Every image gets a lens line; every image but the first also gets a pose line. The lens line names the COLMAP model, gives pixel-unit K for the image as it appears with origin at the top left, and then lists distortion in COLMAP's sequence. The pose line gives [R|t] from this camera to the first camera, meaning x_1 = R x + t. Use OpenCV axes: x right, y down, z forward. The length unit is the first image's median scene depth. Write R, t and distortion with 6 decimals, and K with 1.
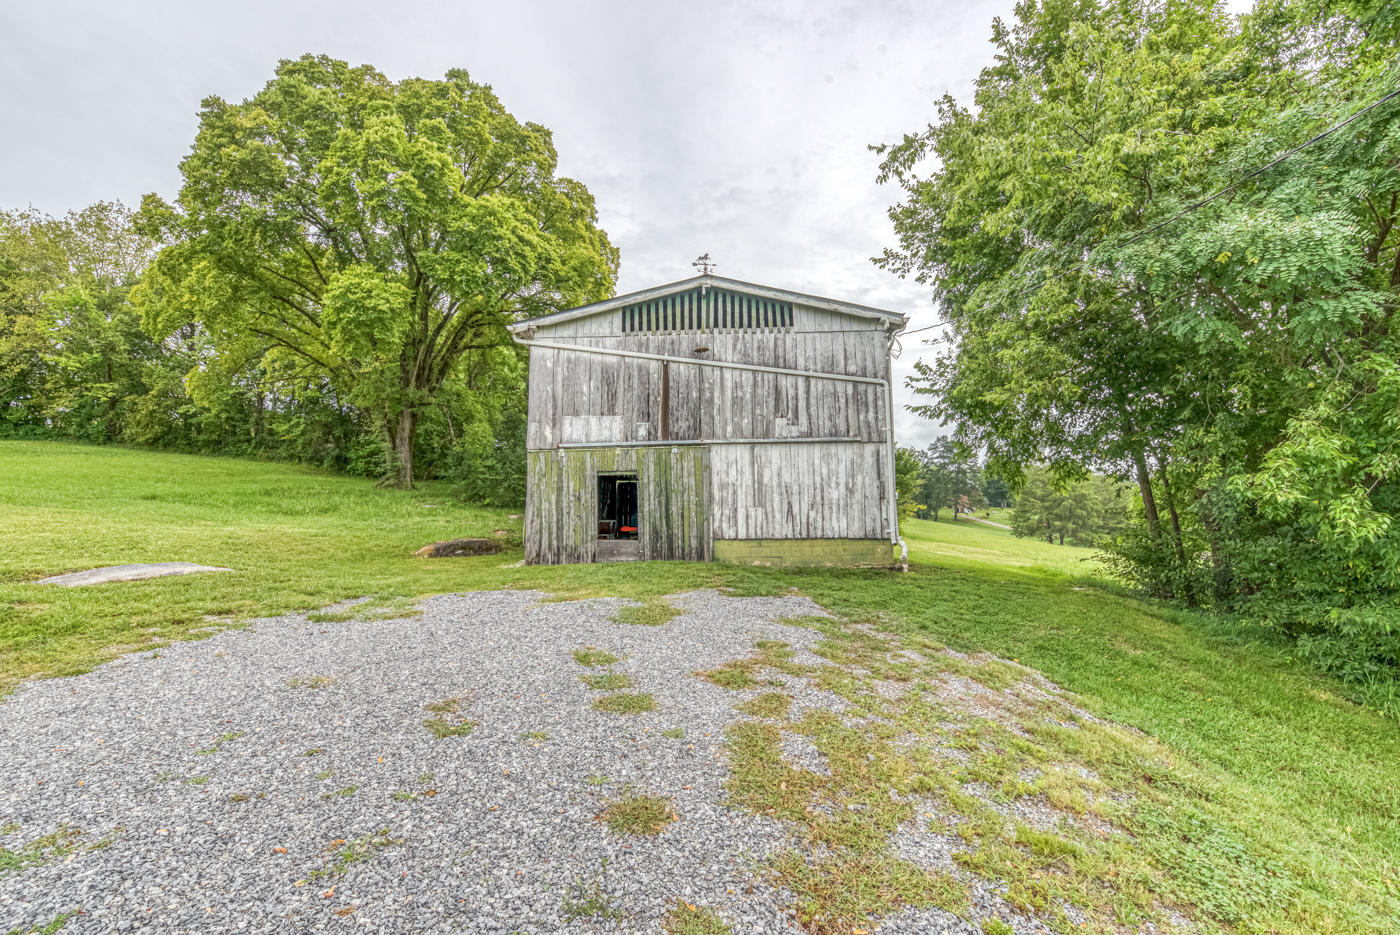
lens RADIAL K [[618.9, 0, 703.1], [0, 618.9, 471.0], [0, 0, 1]] dist [0.005316, -0.000469]
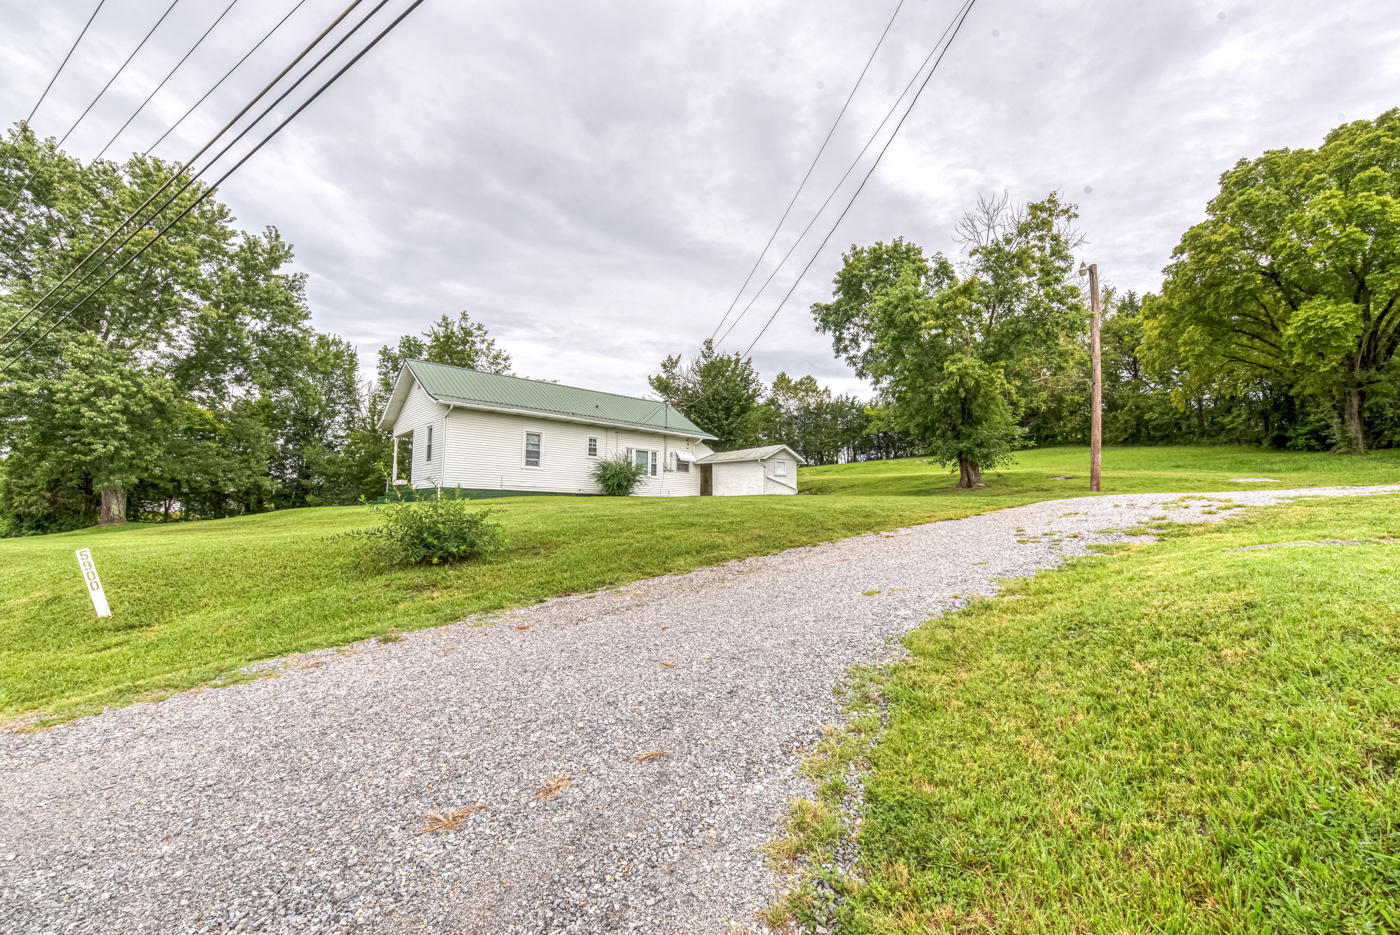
lens RADIAL K [[618.9, 0, 703.5], [0, 618.9, 469.8], [0, 0, 1]] dist [0.005316, -0.000469]
pose [[0.340937, -0.059810, -0.938182, 0.322245], [0.061719, 0.997245, -0.041147, 0.042495], [0.938058, -0.043875, 0.343689, -0.905536]]
